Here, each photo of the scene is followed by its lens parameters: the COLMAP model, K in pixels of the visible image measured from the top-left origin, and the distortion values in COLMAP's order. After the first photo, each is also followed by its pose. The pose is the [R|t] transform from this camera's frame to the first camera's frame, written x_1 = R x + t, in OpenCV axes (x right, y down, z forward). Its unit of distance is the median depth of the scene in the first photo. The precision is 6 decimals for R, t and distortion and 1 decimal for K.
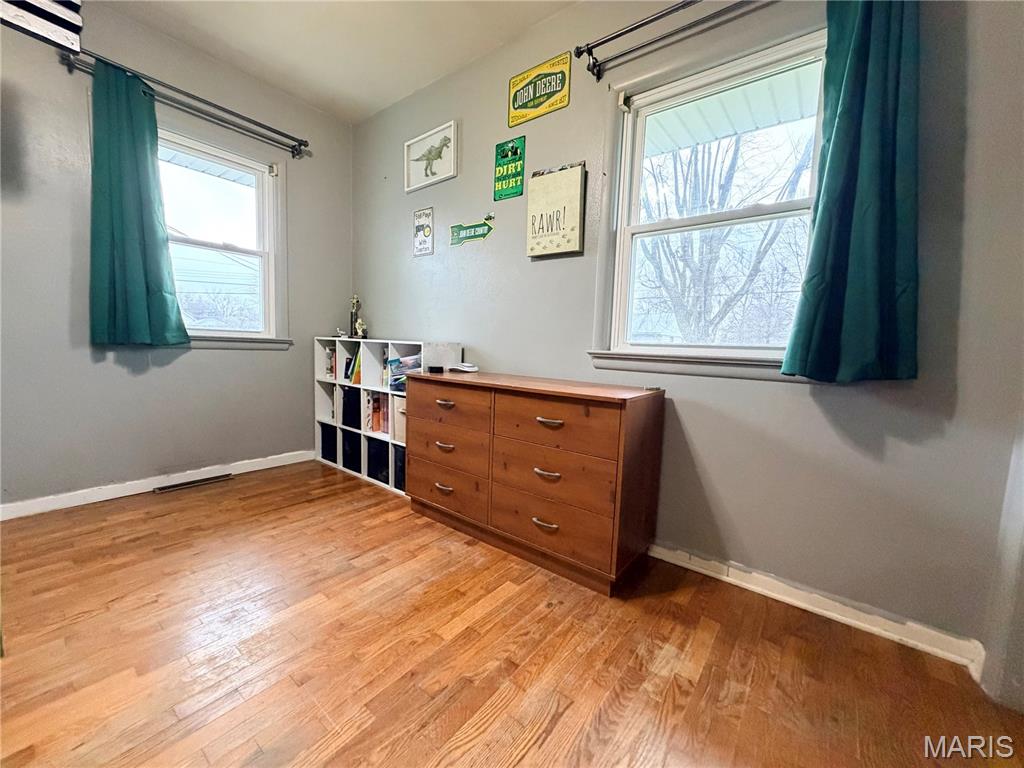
lens RADIAL K [[407.9, 0, 509.7], [0, 407.9, 386.3], [0, 0, 1]] dist [0.001743, -0.000409]
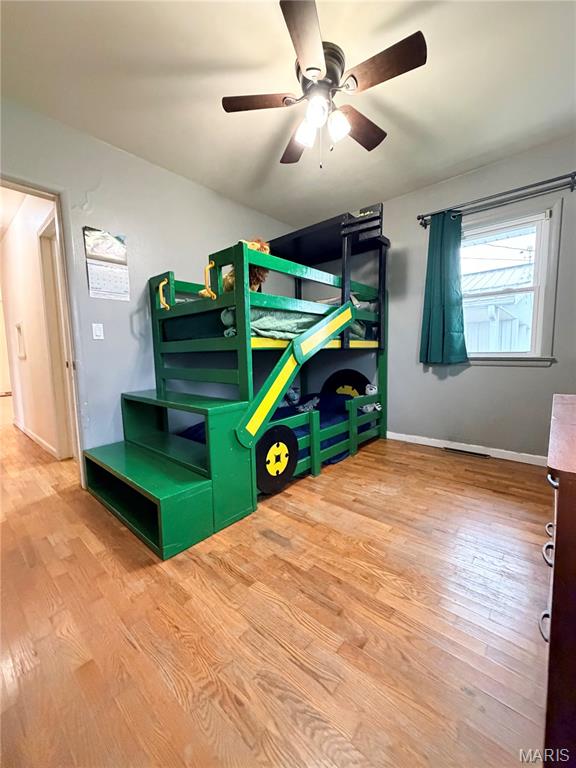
lens RADIAL K [[306.0, 0, 286.7], [0, 306.0, 381.8], [0, 0, 1]] dist [0.001743, -0.000409]
pose [[-0.056377, 0.062152, -0.996473, 0.450907], [-0.085875, 0.994060, 0.066860, -0.053437], [0.994710, 0.089341, -0.050705, 0.409539]]
